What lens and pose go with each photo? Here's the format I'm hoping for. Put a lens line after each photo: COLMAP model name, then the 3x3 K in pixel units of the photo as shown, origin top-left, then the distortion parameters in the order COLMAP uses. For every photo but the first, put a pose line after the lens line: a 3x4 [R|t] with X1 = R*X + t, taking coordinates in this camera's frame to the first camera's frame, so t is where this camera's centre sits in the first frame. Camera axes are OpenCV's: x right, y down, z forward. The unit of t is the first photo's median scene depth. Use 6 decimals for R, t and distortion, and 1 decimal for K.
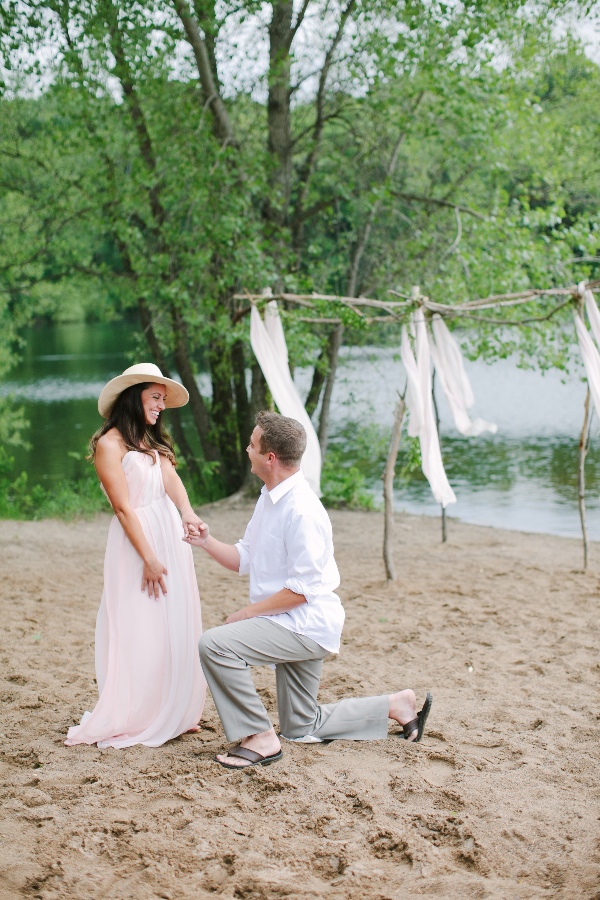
lens RADIAL K [[1299.6, 0, 300.0], [0, 1299.6, 450.0], [0, 0, 1]] dist [-0.181619, 0.391224]
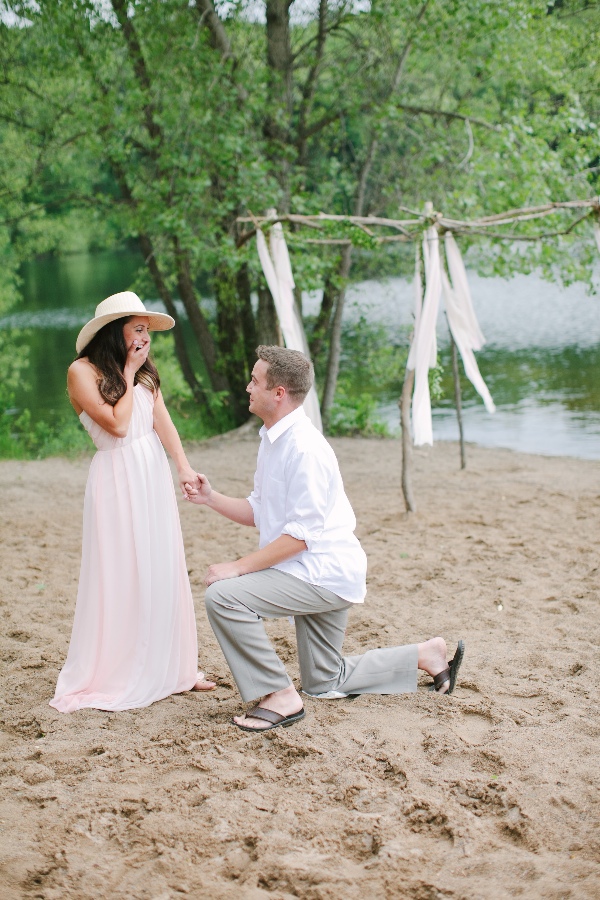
lens RADIAL K [[1299.6, 0, 300.0], [0, 1299.6, 450.0], [0, 0, 1]] dist [-0.181619, 0.391224]
pose [[0.999520, -0.029846, -0.008348, -0.002367], [0.030281, 0.997855, 0.058037, -0.003795], [0.006598, -0.058262, 0.998280, 0.053167]]
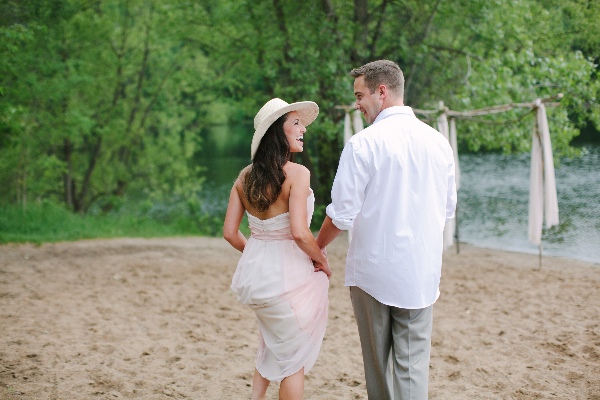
lens RADIAL K [[866.4, 0, 301.0], [0, 866.4, 213.4], [0, 0, 1]] dist [-0.181619, 0.391224]
pose [[0.996961, 0.009366, -0.077335, -0.008627], [-0.009185, 0.999954, 0.002696, 0.025476], [0.077357, -0.001978, 0.997002, -0.191230]]
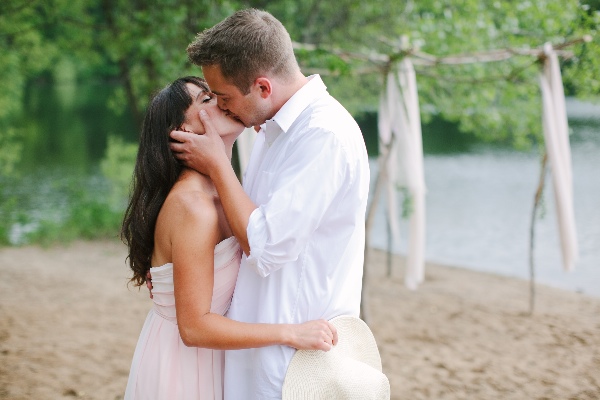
lens RADIAL K [[866.4, 0, 301.0], [0, 866.4, 213.4], [0, 0, 1]] dist [-0.181619, 0.391224]
pose [[0.994926, 0.033407, 0.094898, -0.053745], [-0.037240, 0.998549, 0.038905, -0.014059], [-0.093461, -0.042241, 0.994727, 0.387098]]
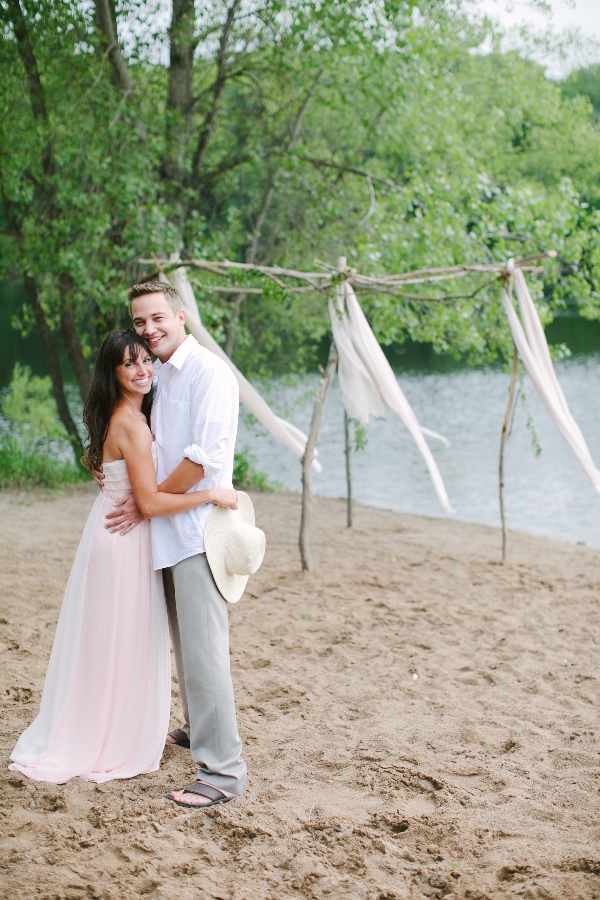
lens RADIAL K [[1299.6, 0, 300.0], [0, 1299.6, 450.0], [0, 0, 1]] dist [-0.181619, 0.391224]
pose [[0.993417, 0.023356, 0.112147, -0.047956], [-0.025968, 0.999423, 0.021886, -0.008113], [-0.111571, -0.024655, 0.993451, 0.083346]]
